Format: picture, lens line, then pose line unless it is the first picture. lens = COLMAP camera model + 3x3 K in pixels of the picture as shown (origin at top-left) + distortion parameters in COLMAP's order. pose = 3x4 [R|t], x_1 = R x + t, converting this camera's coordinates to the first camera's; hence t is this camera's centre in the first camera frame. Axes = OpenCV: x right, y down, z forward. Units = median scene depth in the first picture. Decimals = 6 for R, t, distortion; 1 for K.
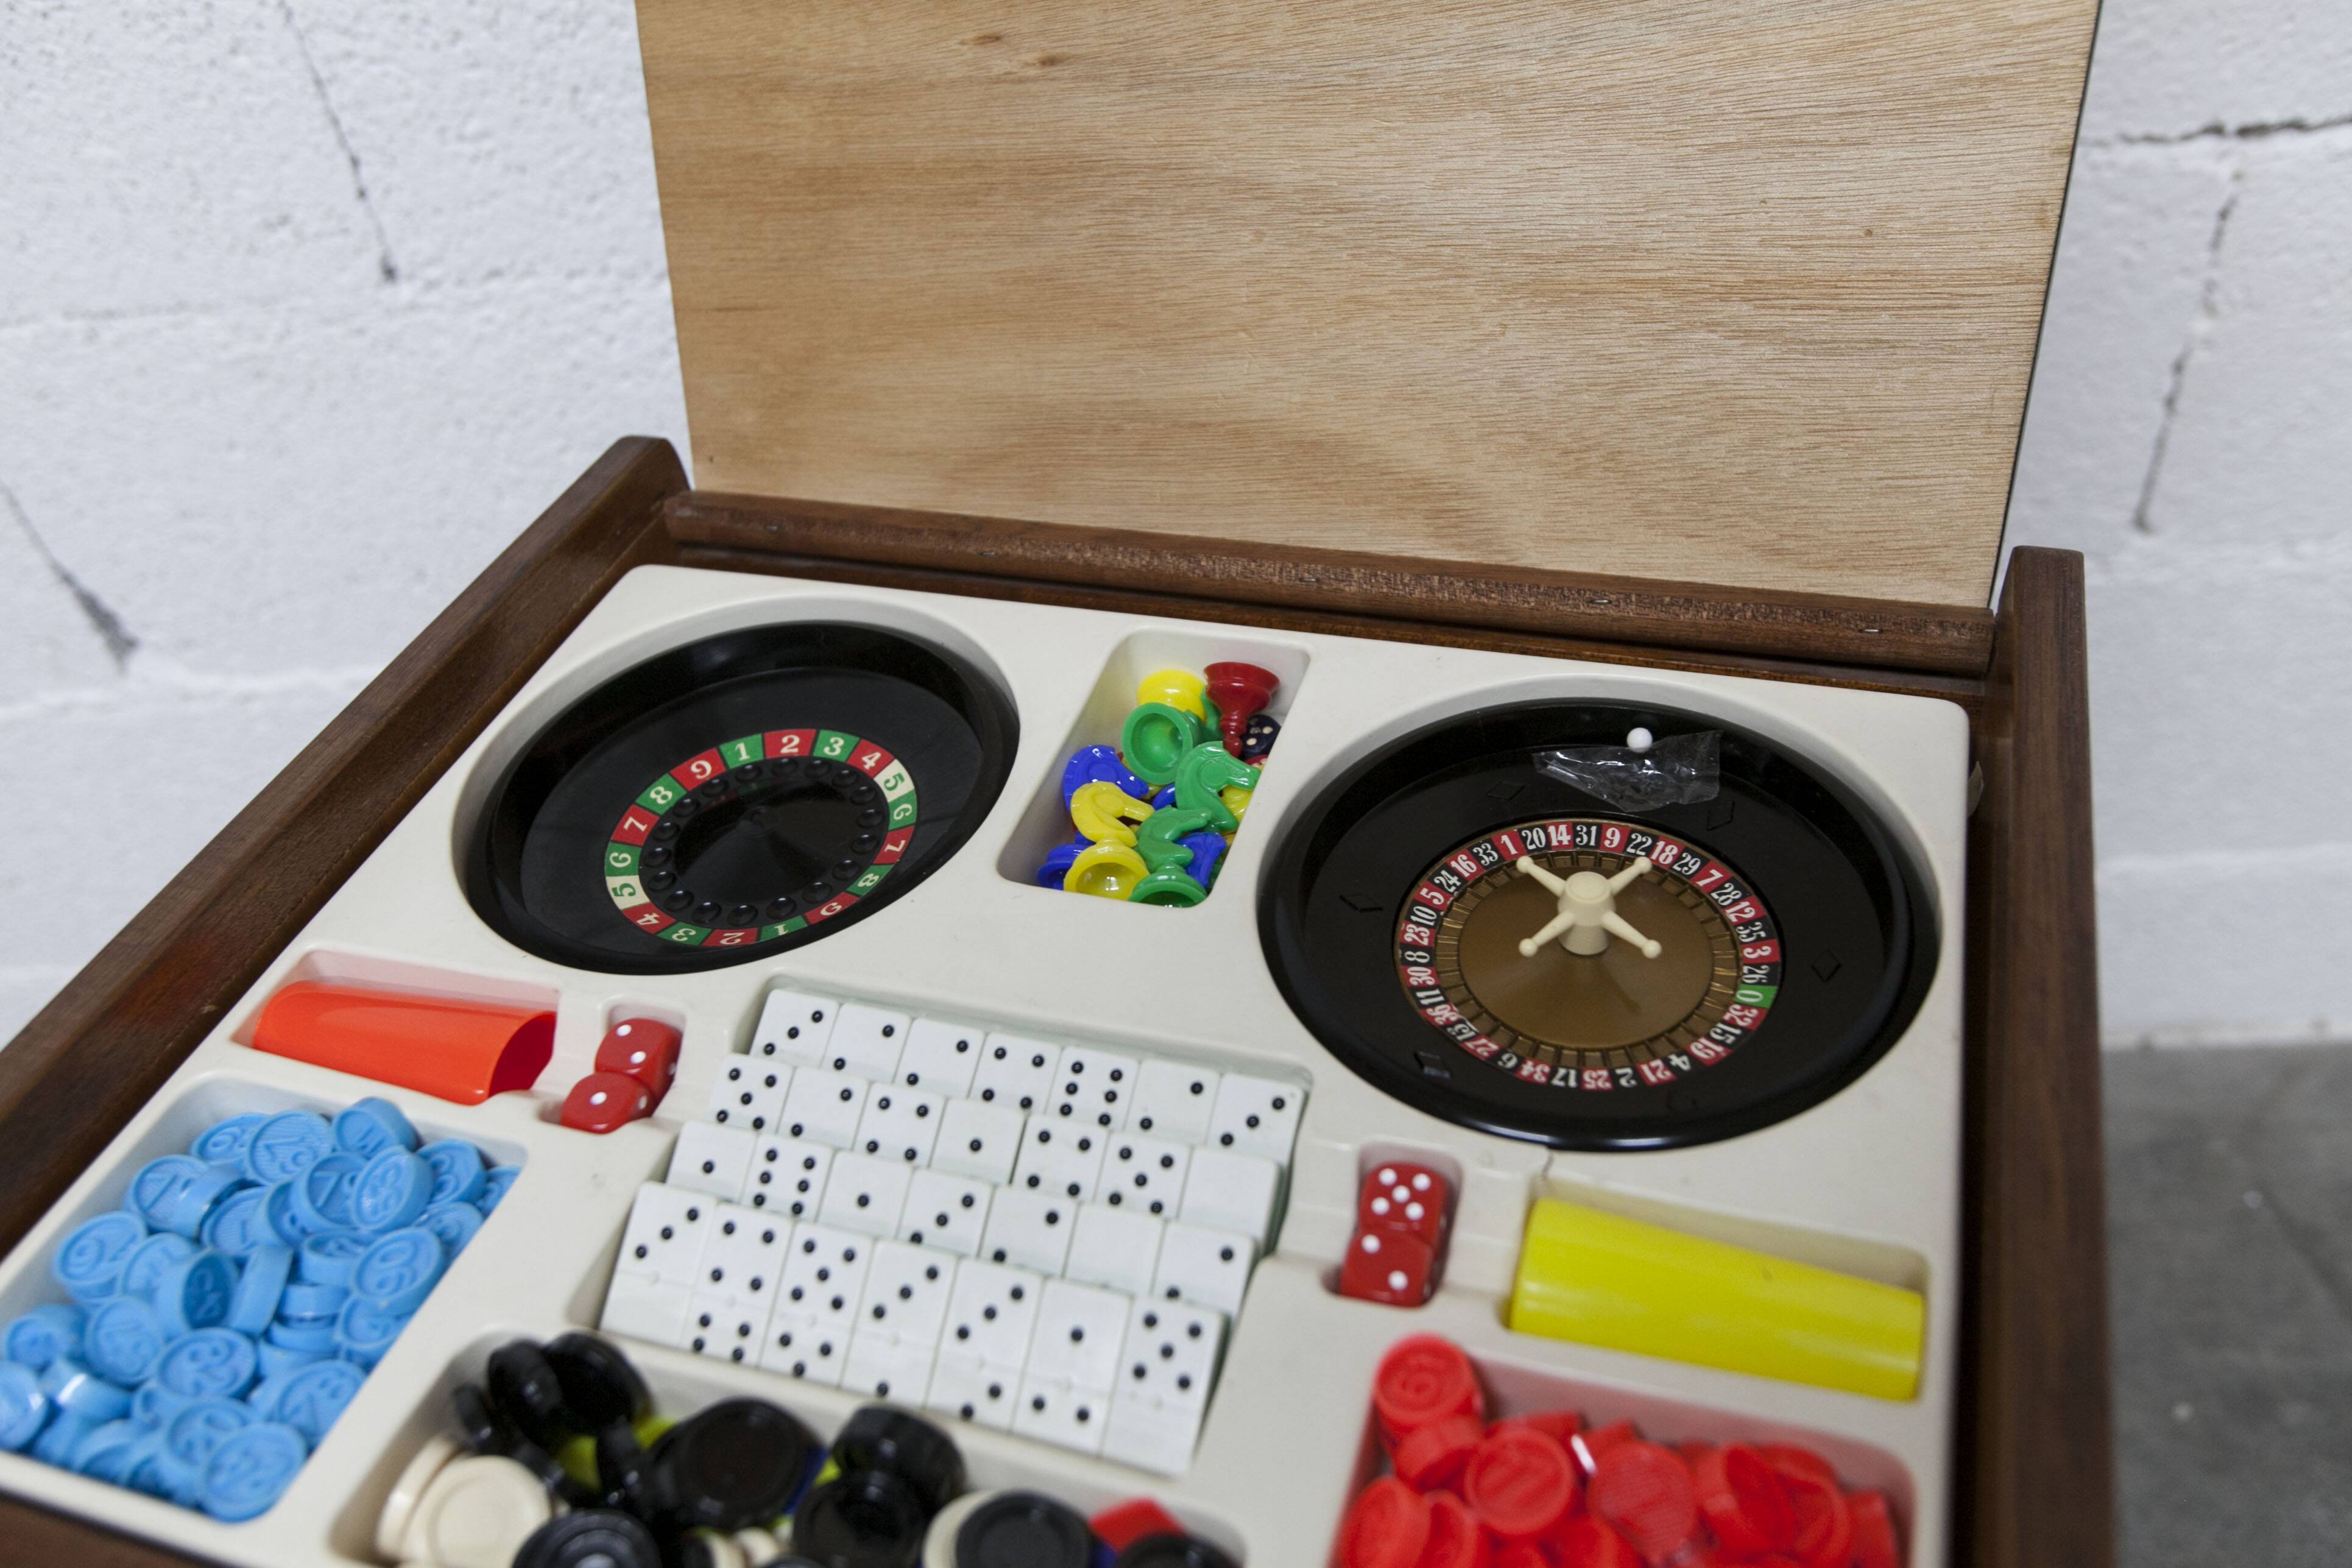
lens RADIAL K [[1824.0, 0, 1179.5], [0, 1824.0, 788.9], [0, 0, 1]] dist [-0.007638, 0.007847]
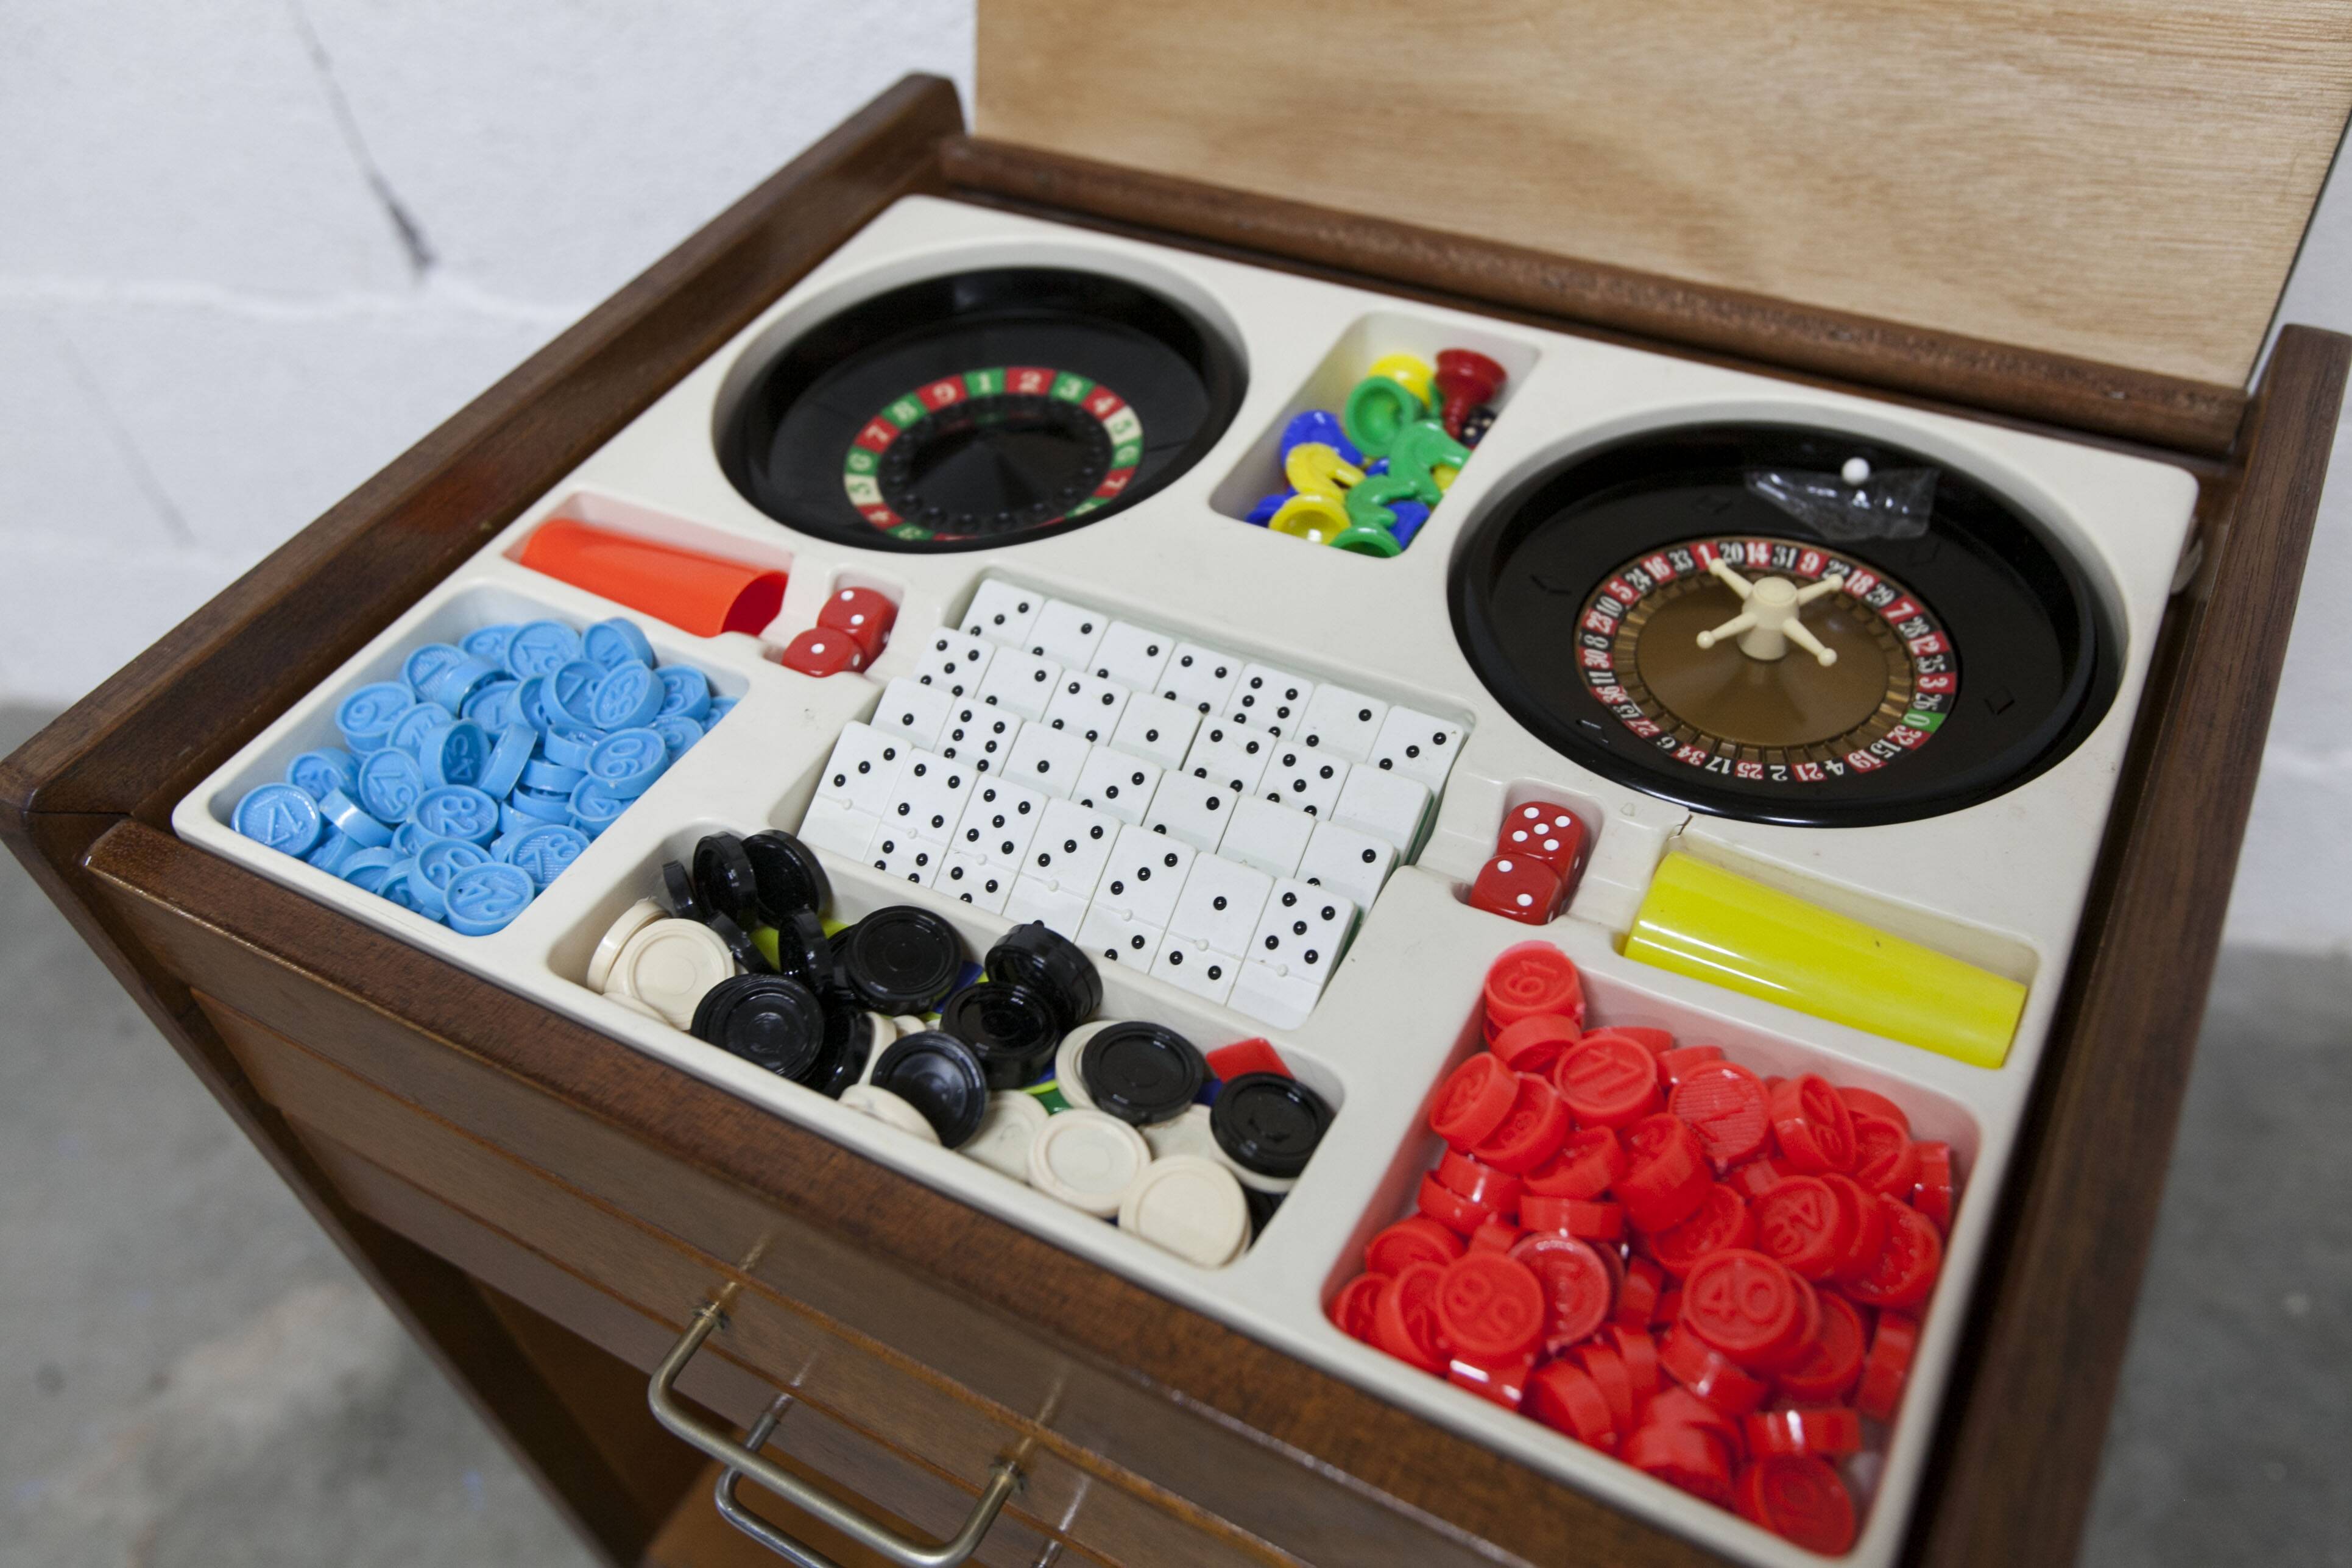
lens RADIAL K [[1824.0, 0, 1179.5], [0, 1824.0, 788.9], [0, 0, 1]] dist [-0.007638, 0.007847]
pose [[0.982653, 0.156158, -0.100038, 0.014065], [-0.145031, 0.983265, 0.110250, 0.090619], [0.115580, -0.093829, 0.988857, -0.054064]]
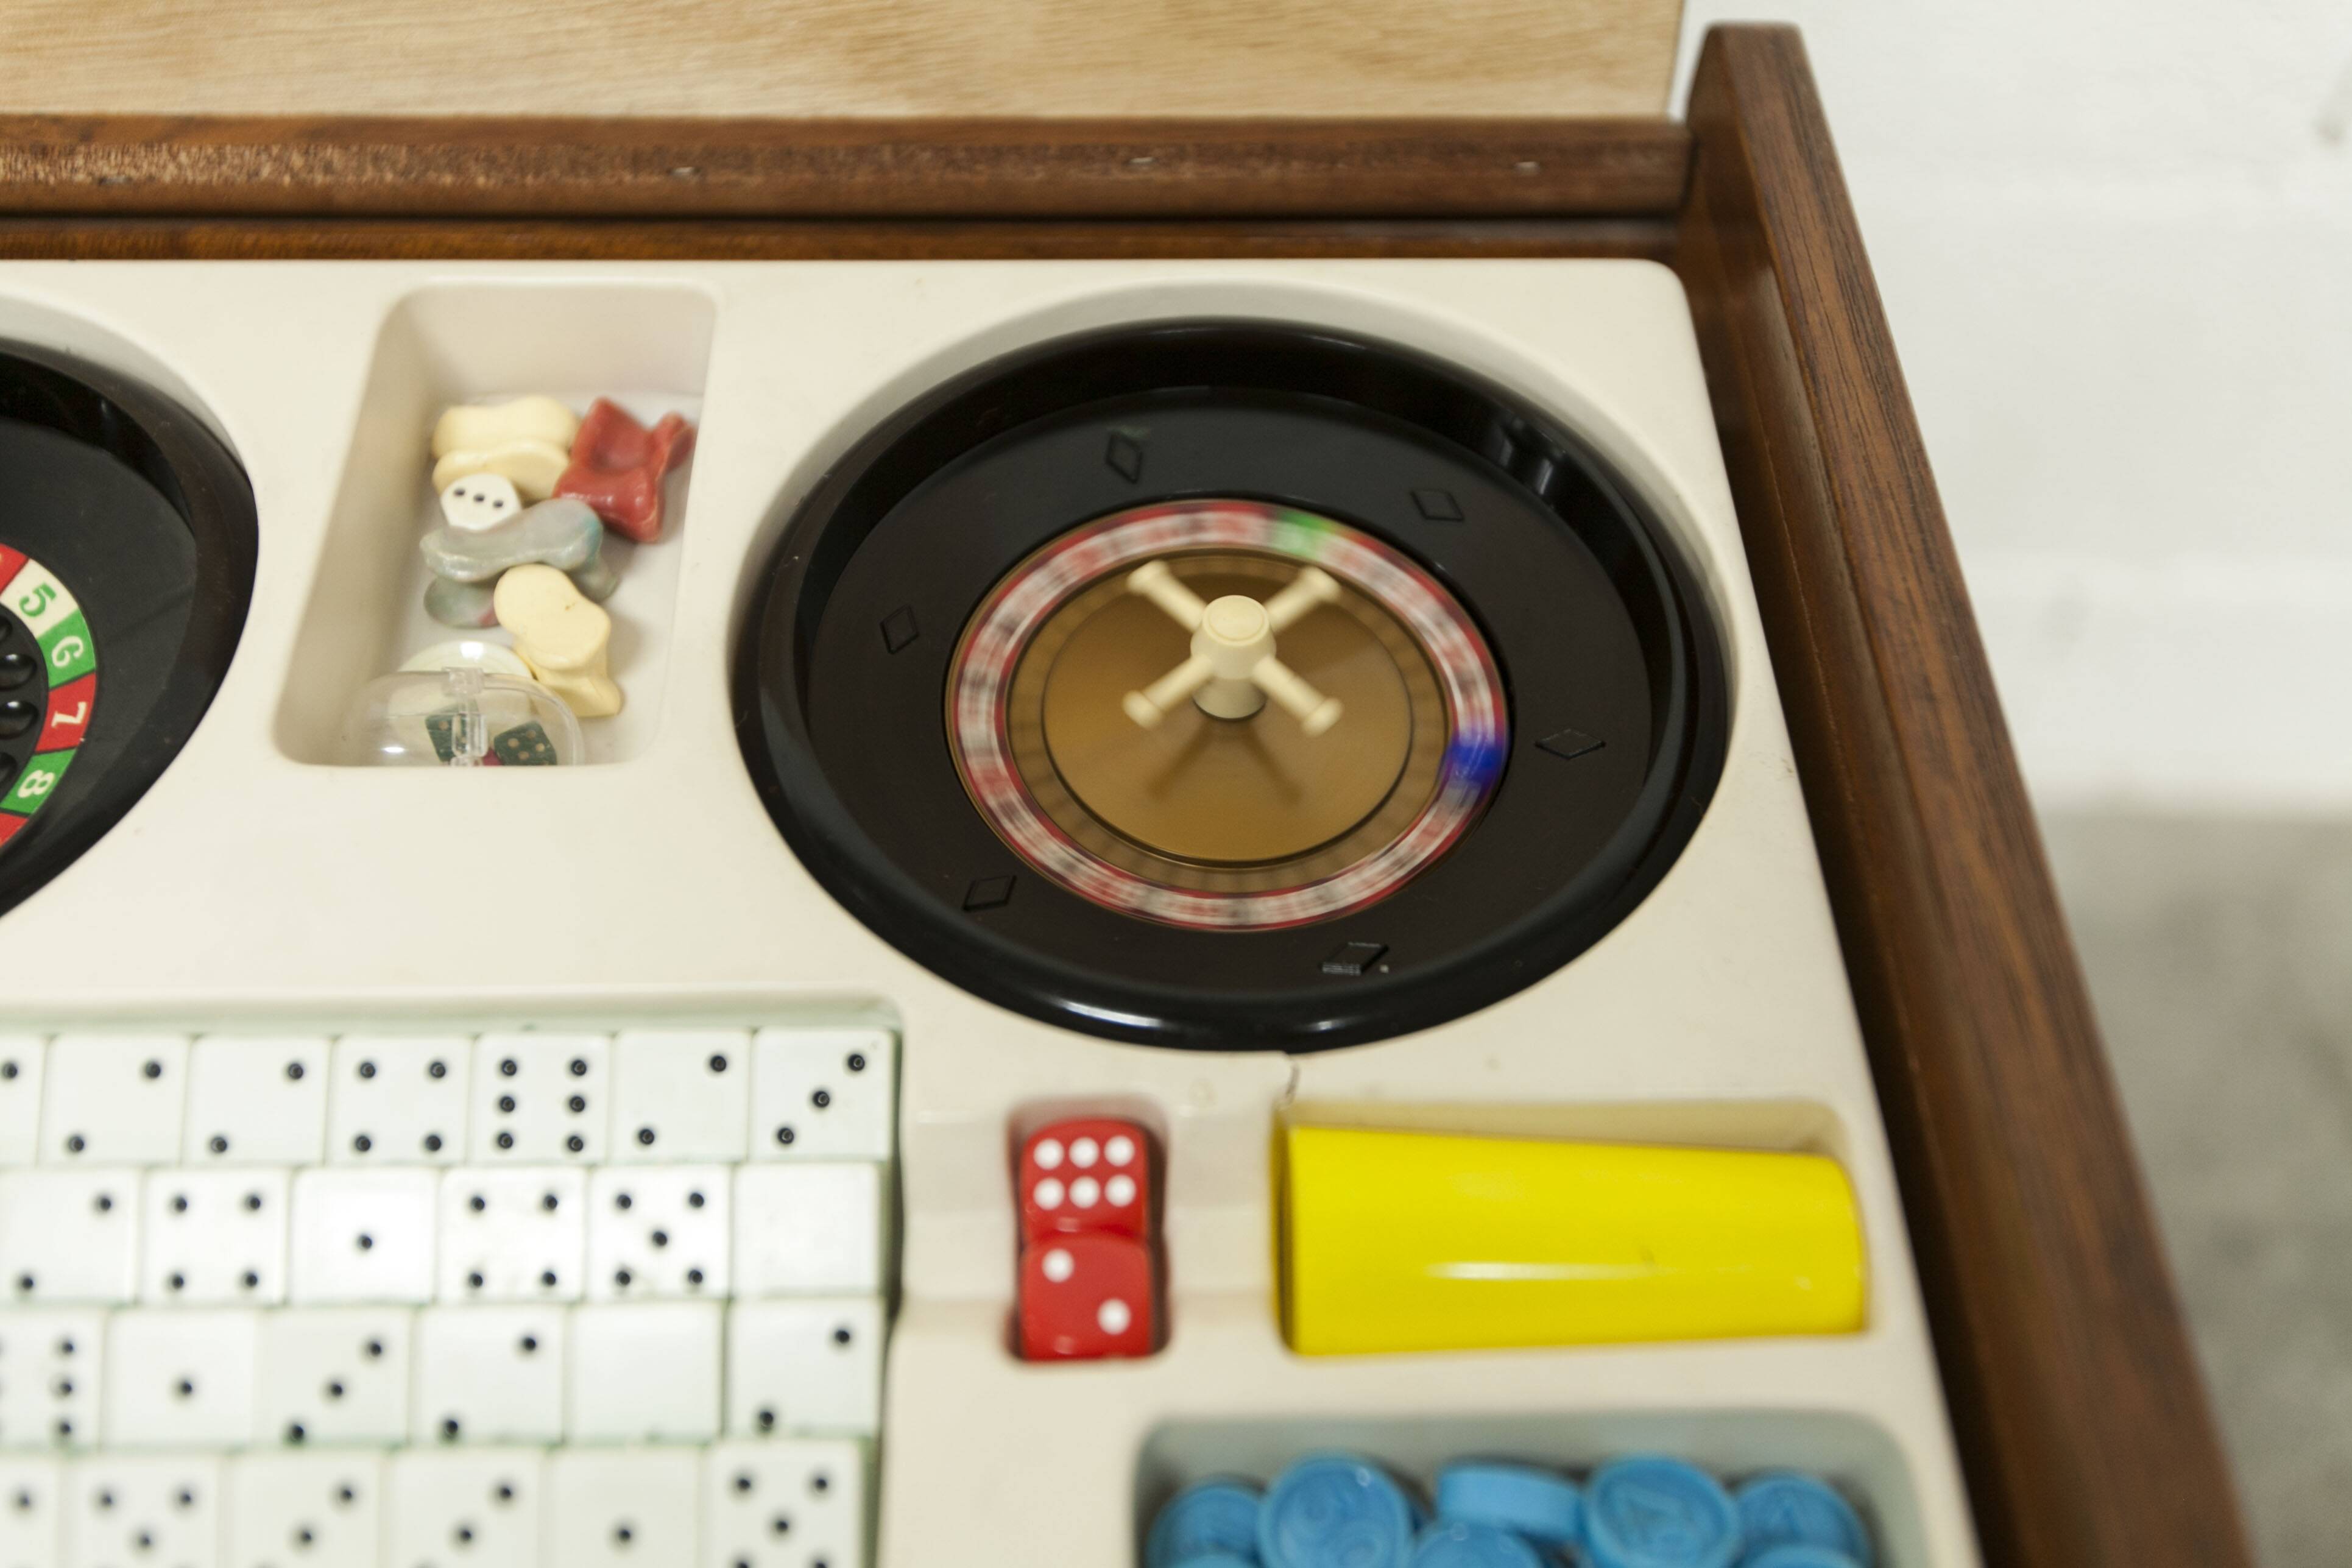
lens RADIAL K [[2250.0, 0, 1176.0], [0, 2250.0, 784.0], [0, 0, 1]] dist [0.003207, -0.000099]
pose [[0.934547, -0.190035, 0.300846, -0.049080], [0.129465, 0.969097, 0.209977, -0.058312], [-0.331452, -0.157284, 0.930269, 0.219072]]
